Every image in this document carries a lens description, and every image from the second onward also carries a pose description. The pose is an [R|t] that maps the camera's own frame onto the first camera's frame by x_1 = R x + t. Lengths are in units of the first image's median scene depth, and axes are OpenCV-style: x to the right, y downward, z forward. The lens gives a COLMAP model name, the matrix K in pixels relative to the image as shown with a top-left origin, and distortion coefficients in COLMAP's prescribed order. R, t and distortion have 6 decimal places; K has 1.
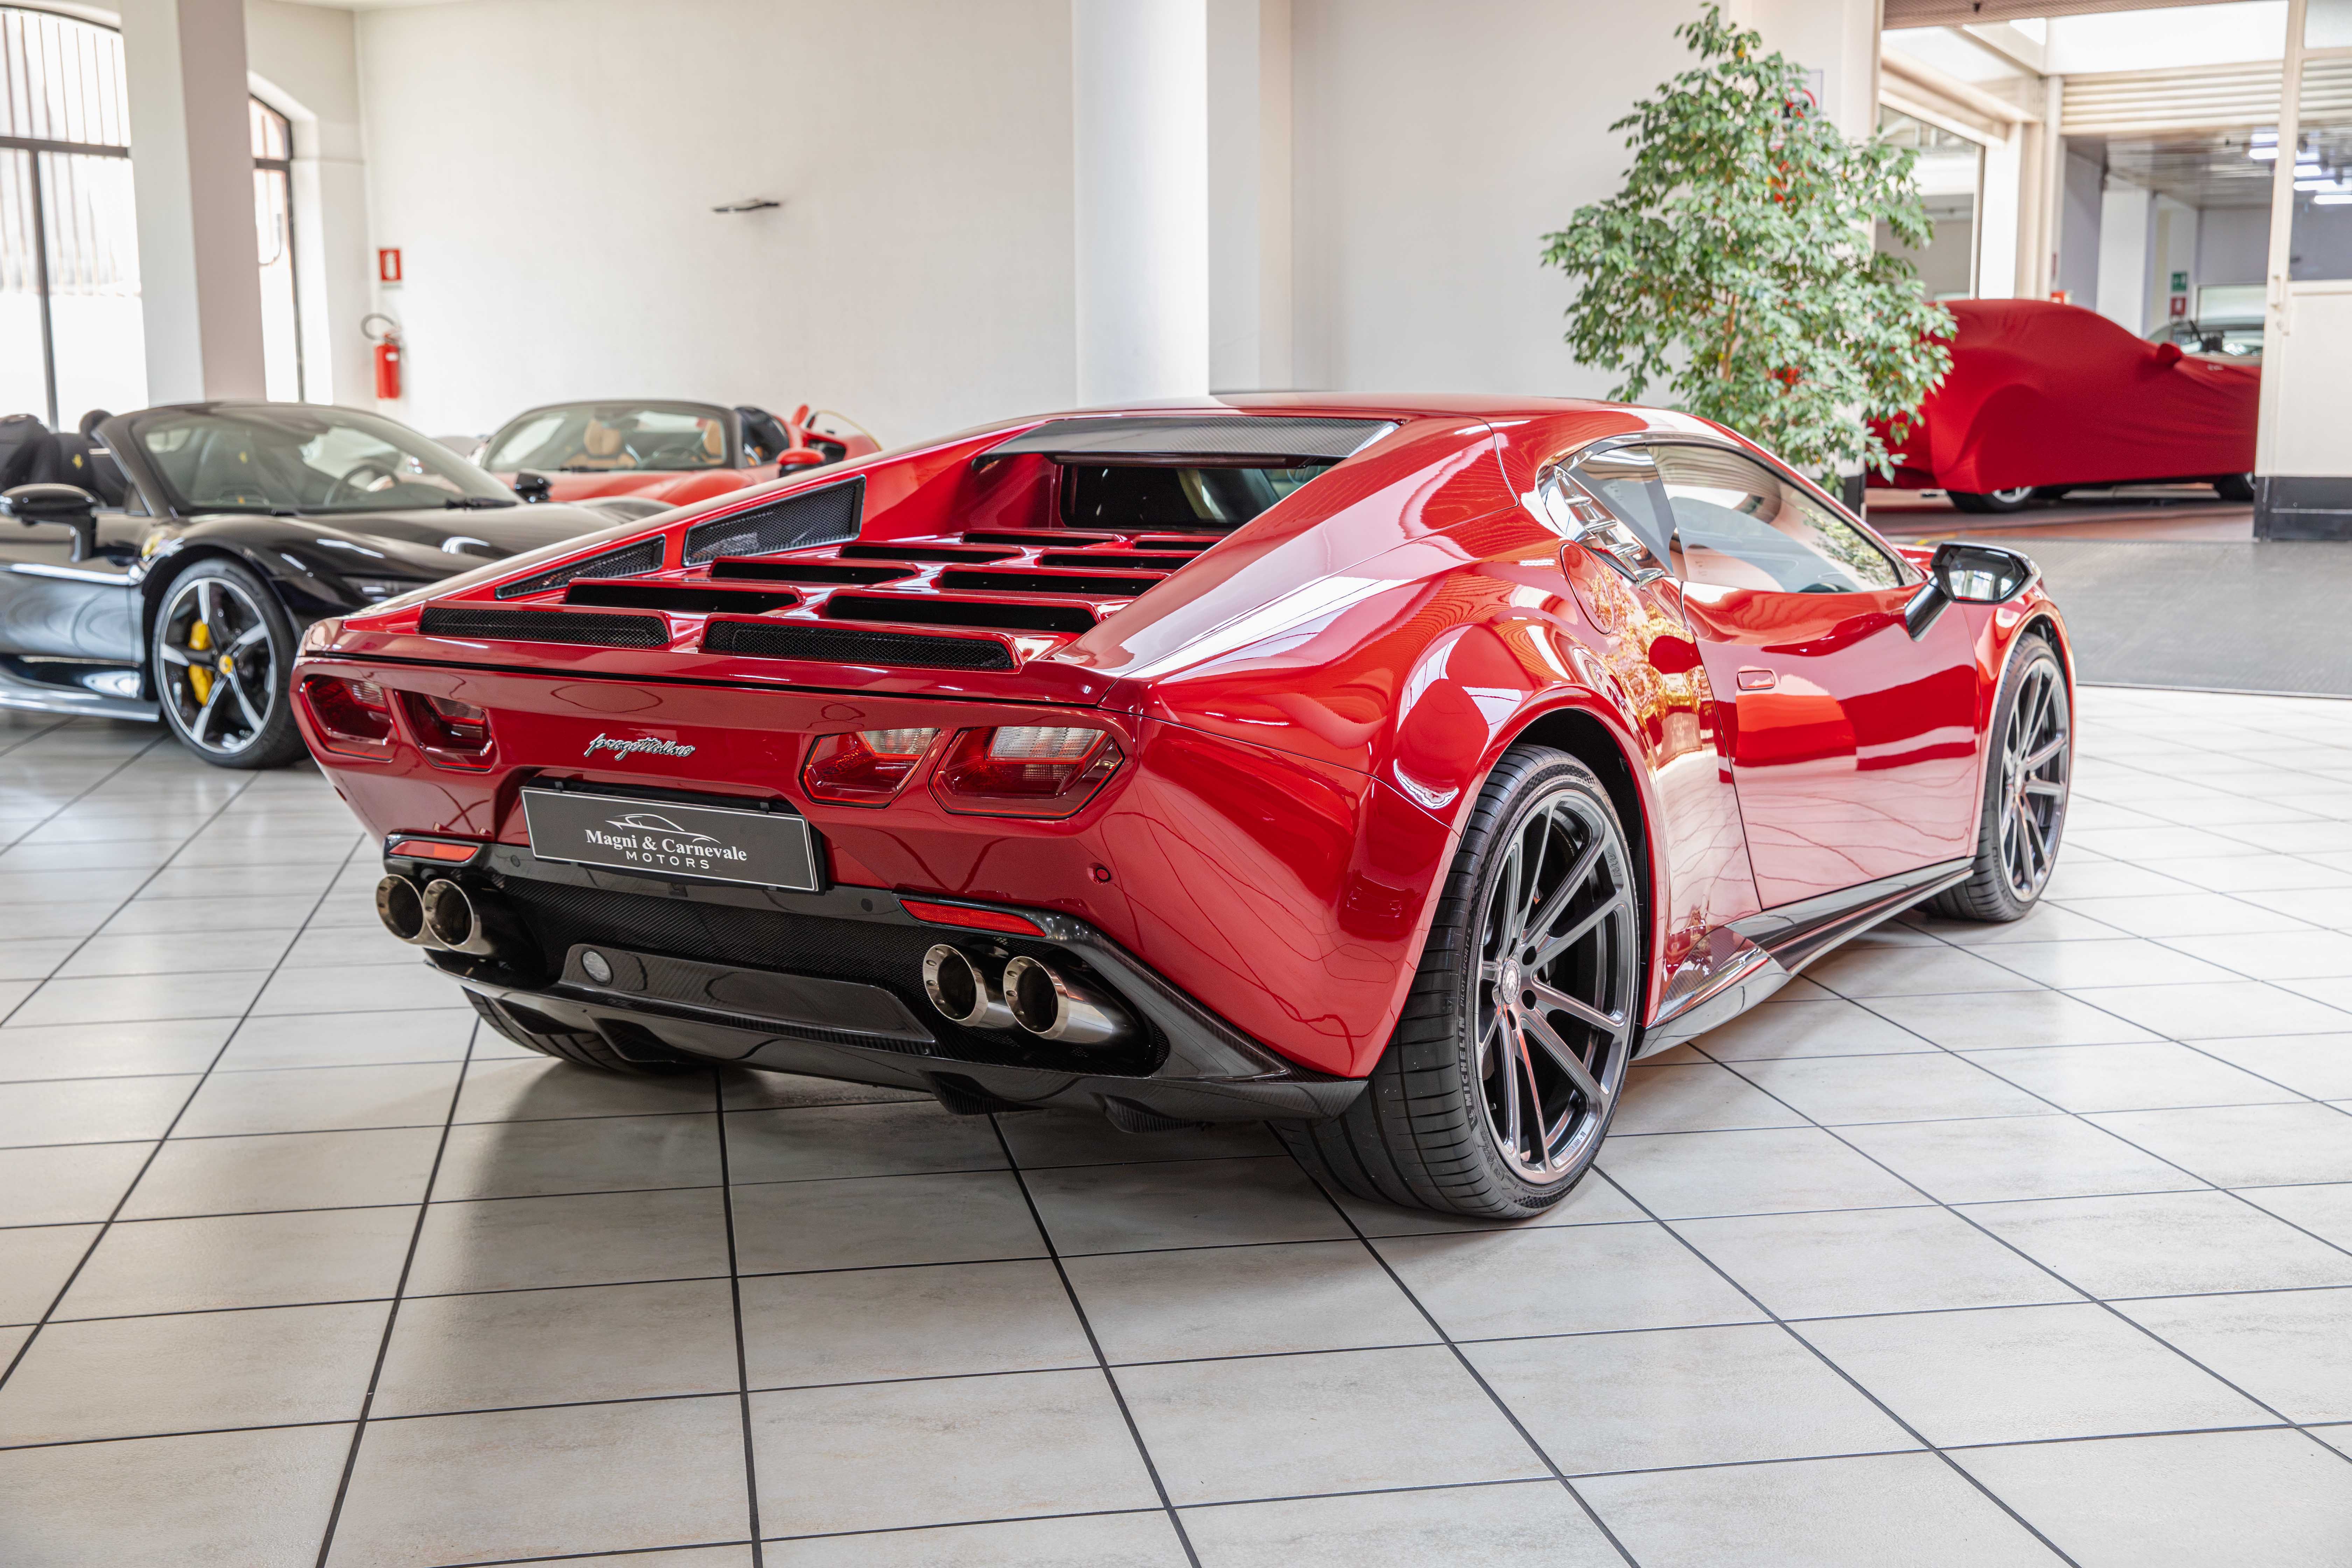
lens RADIAL K [[2769.0, 0, 1176.0], [0, 2769.0, 784.0], [0, 0, 1]] dist [0.005548, 0.416575]
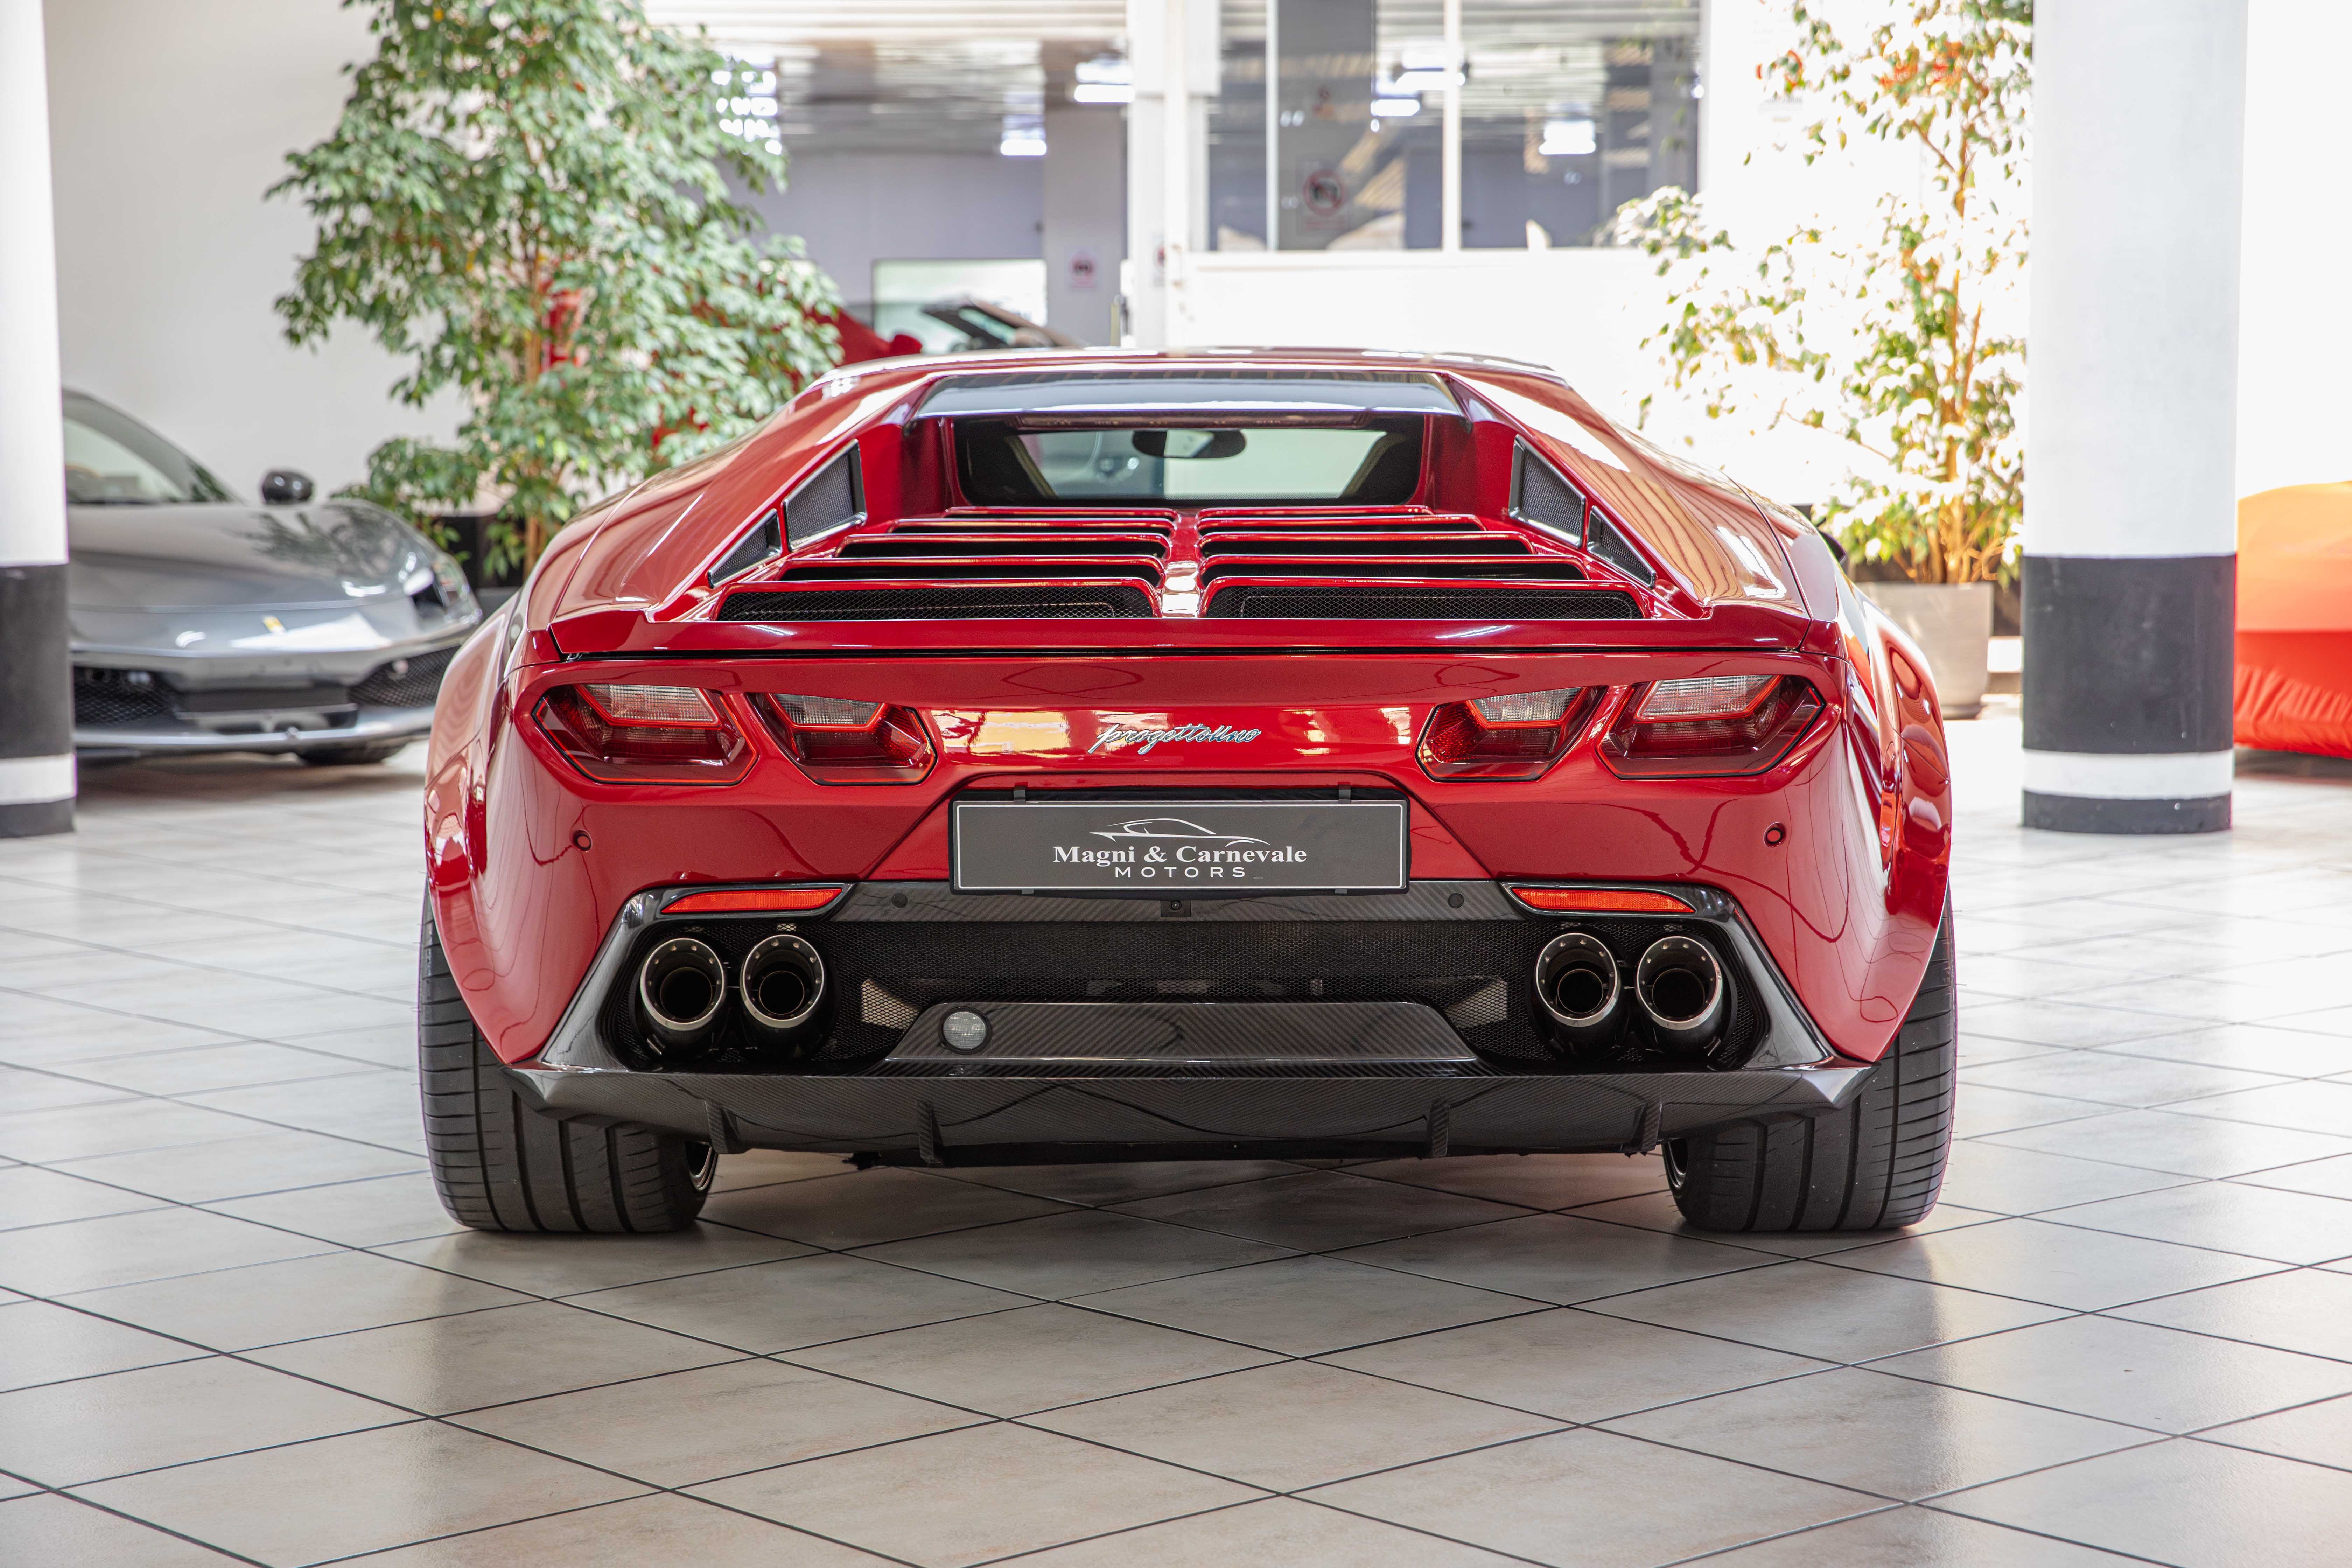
lens RADIAL K [[4404.5, 0, 1176.0], [0, 4404.5, 784.0], [0, 0, 1]] dist [0.197692, 0.387027]
pose [[0.855043, -0.044904, 0.516609, -0.867679], [0.075159, 0.996455, -0.037784, 0.050737], [-0.513081, 0.071134, 0.855387, -0.143743]]
